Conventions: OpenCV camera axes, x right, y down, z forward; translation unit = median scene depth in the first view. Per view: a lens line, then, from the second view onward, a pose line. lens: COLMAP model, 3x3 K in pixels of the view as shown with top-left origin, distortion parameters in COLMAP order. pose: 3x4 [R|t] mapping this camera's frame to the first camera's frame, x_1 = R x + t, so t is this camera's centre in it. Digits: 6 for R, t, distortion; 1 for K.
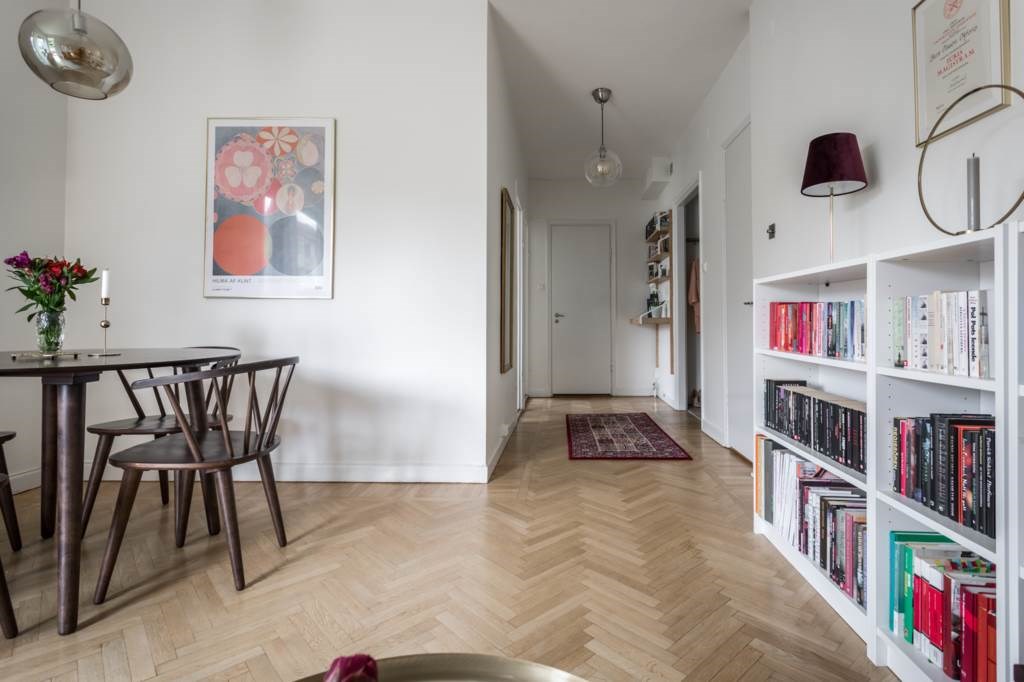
lens RADIAL K [[492.8, 0, 551.2], [0, 492.8, 312.5], [0, 0, 1]] dist [-0.000091, 0.000869]
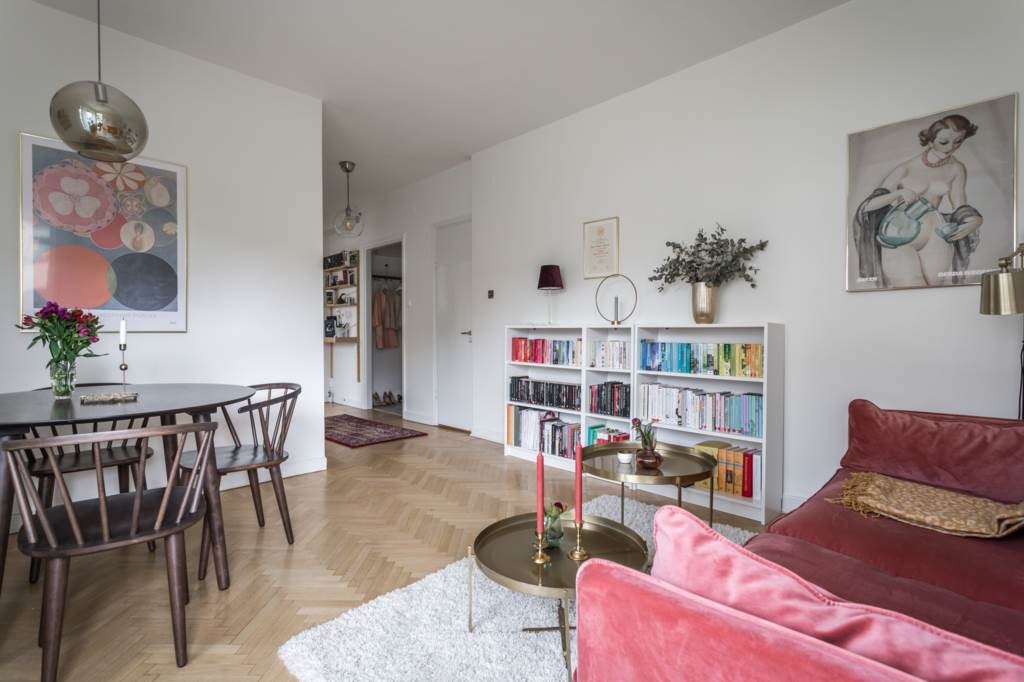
lens RADIAL K [[492.8, 0, 492.6], [0, 492.8, 336.1], [0, 0, 1]] dist [-0.000091, 0.000869]
pose [[0.720554, -0.010806, 0.693315, -0.713234], [-0.012126, 0.999529, 0.028181, -0.058909], [-0.693293, -0.028713, 0.720083, -0.262487]]
